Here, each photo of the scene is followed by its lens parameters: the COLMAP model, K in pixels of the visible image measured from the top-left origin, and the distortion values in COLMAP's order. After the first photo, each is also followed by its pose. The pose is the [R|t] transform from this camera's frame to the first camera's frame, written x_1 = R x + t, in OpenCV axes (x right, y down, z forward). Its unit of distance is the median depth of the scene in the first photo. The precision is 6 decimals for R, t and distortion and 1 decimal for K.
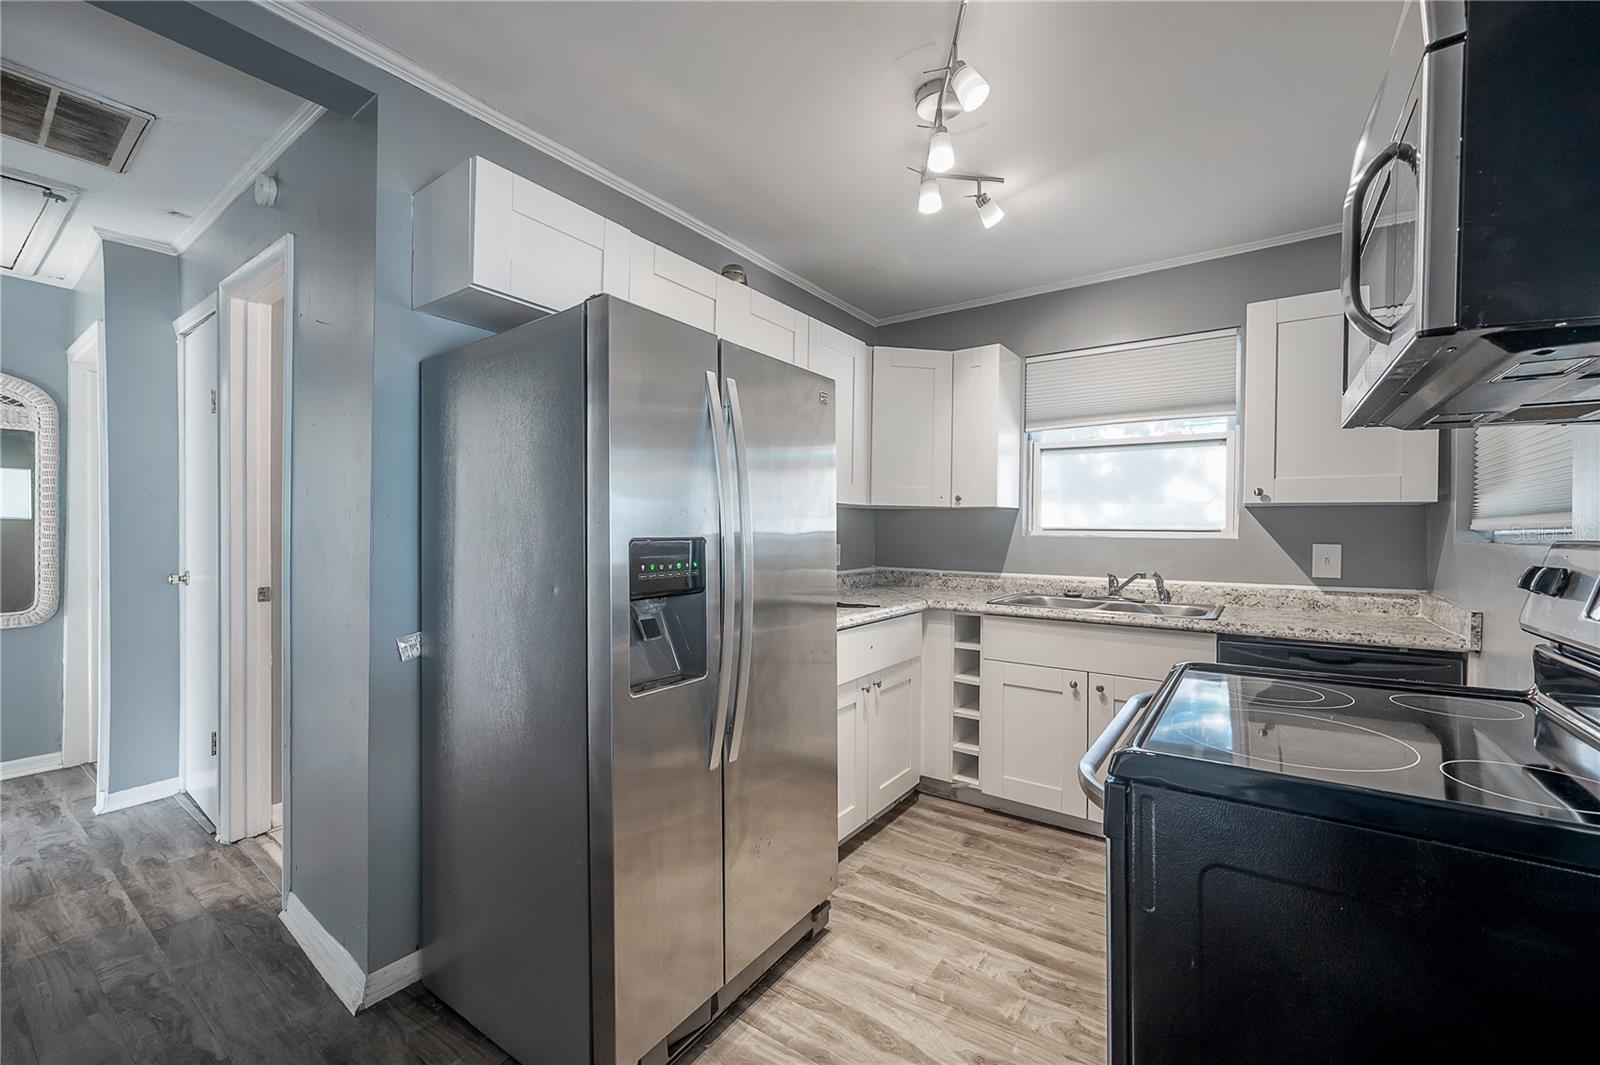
lens RADIAL K [[637.0, 0, 801.3], [0, 637.0, 534.8], [0, 0, 1]] dist [-0.001297, -0.000163]
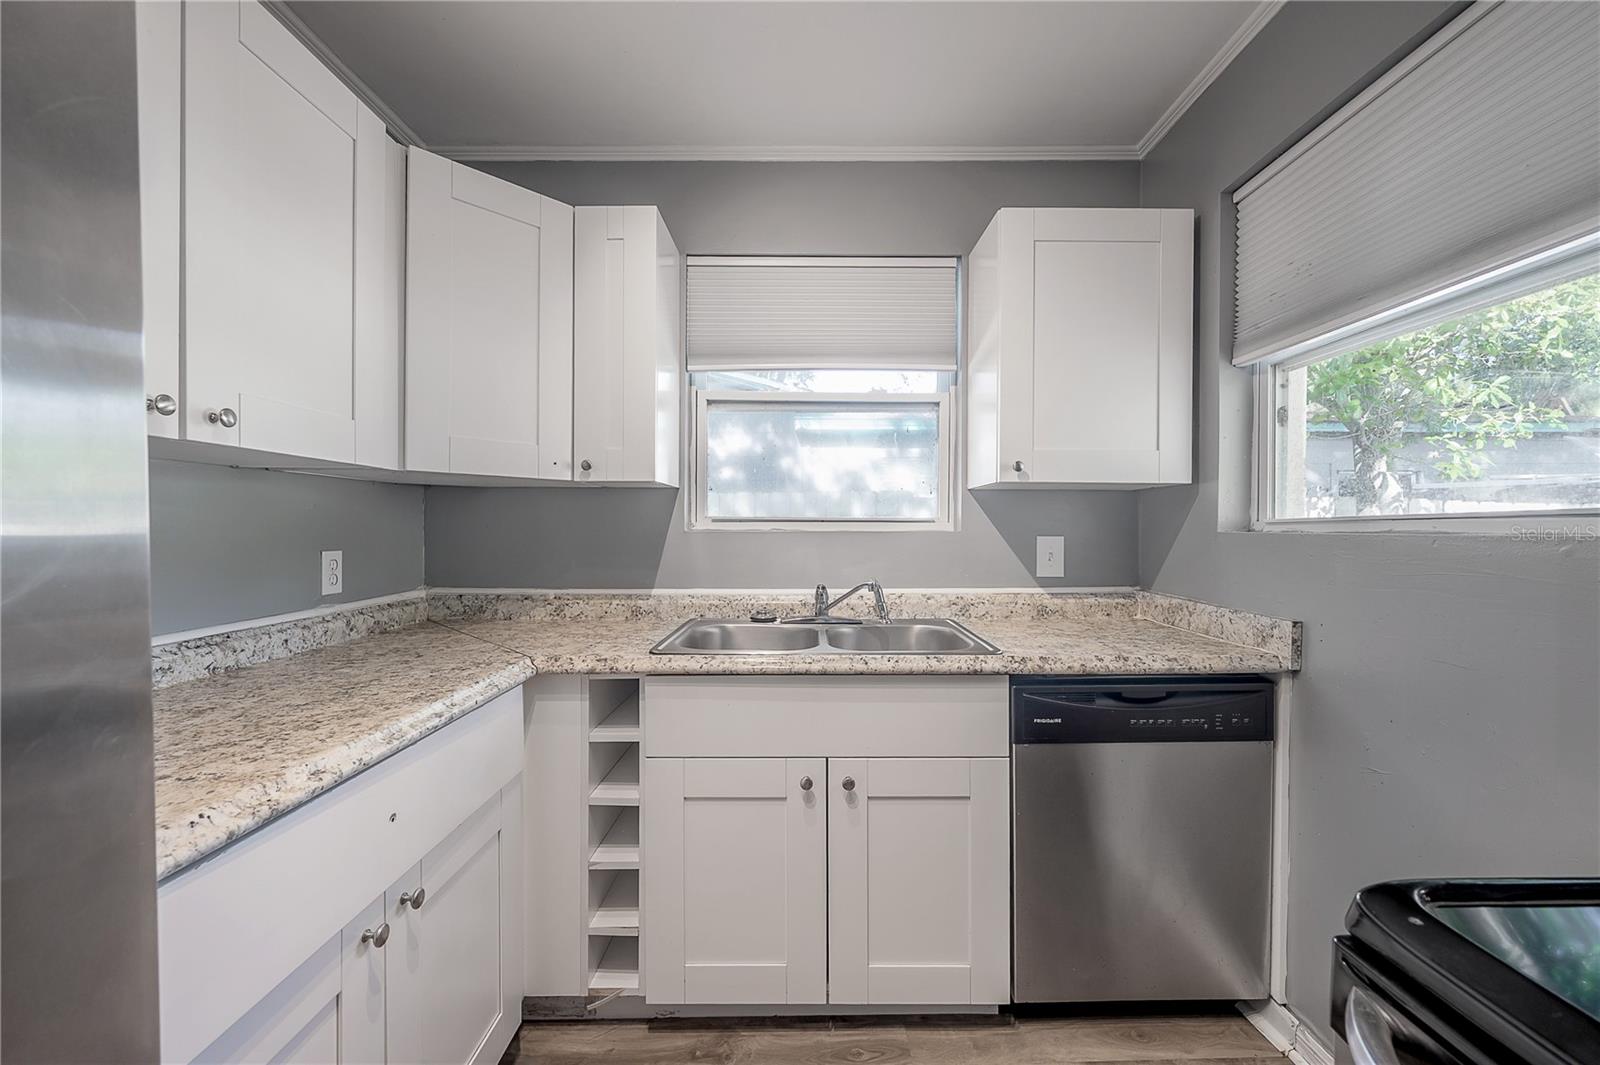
lens RADIAL K [[637.0, 0, 801.3], [0, 637.0, 534.8], [0, 0, 1]] dist [-0.001297, -0.000163]
pose [[0.812578, -0.013247, 0.582701, 0.080771], [0.010527, 0.999912, 0.008052, 0.002866], [-0.582757, -0.000409, 0.812647, 0.487838]]
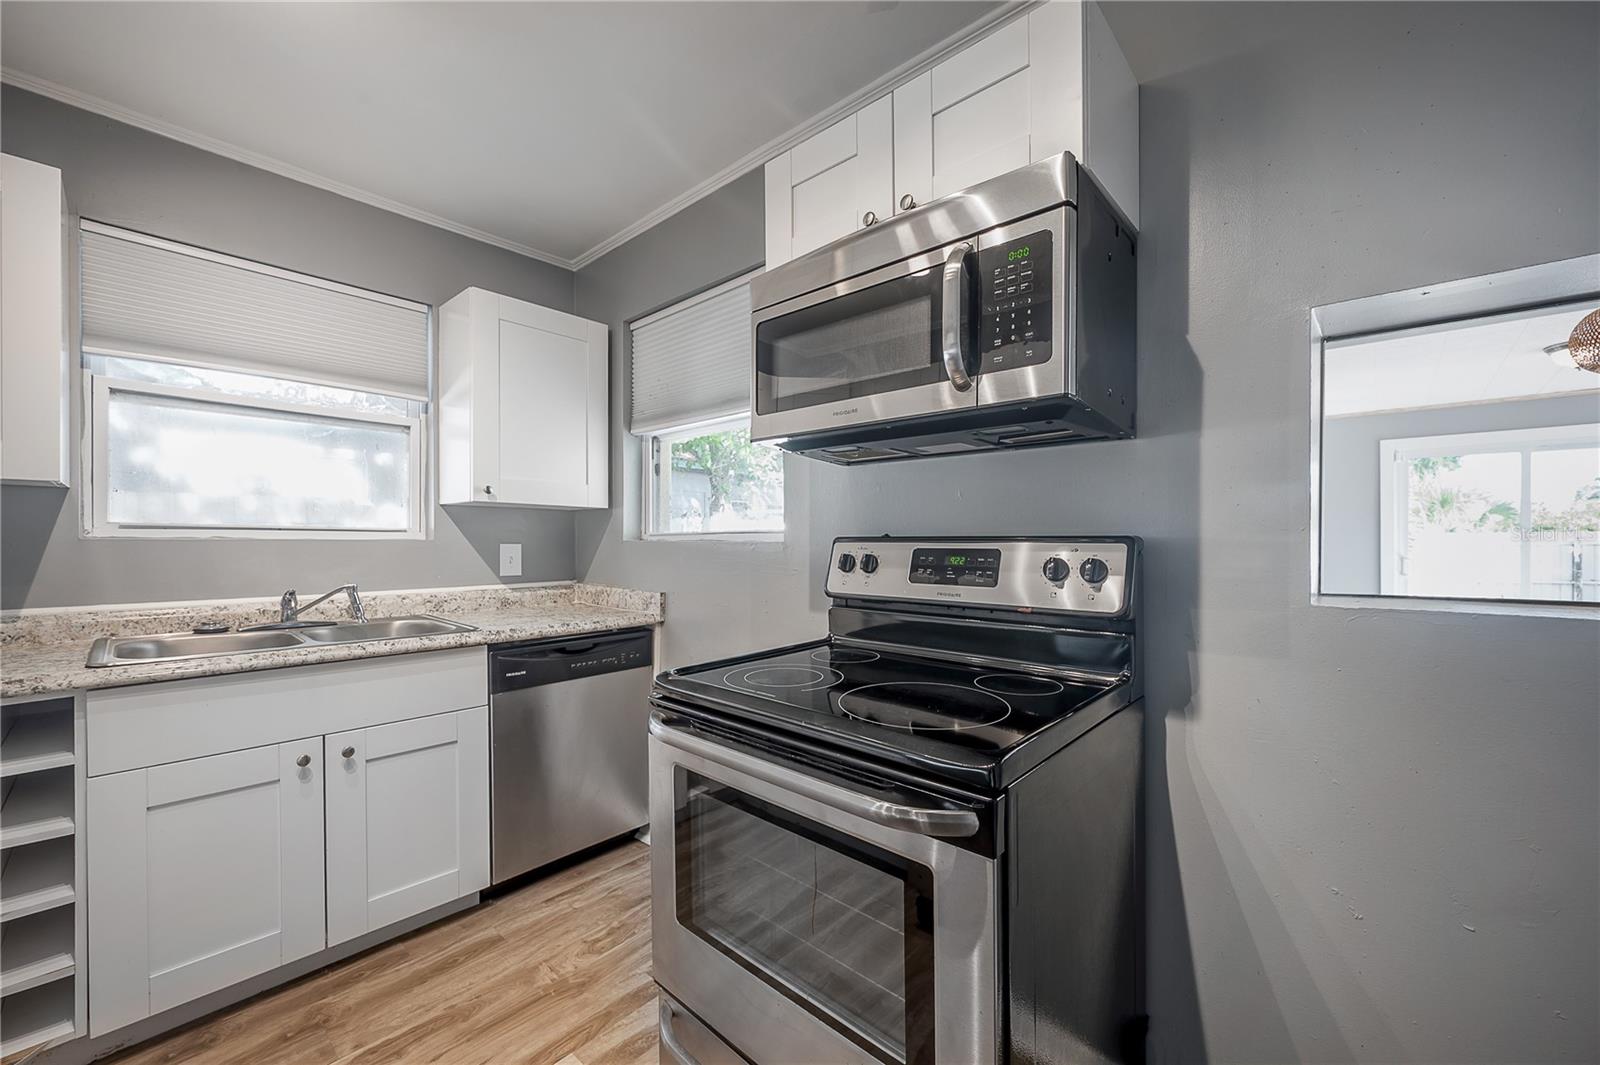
lens RADIAL K [[631.0, 0, 794.0], [0, 631.0, 552.6], [0, 0, 1]] dist [0.001311, -0.000051]
pose [[0.126851, -0.026110, 0.991578, -0.139540], [0.004909, 0.999658, 0.025695, 0.004368], [-0.991910, 0.001608, 0.126936, 0.379125]]
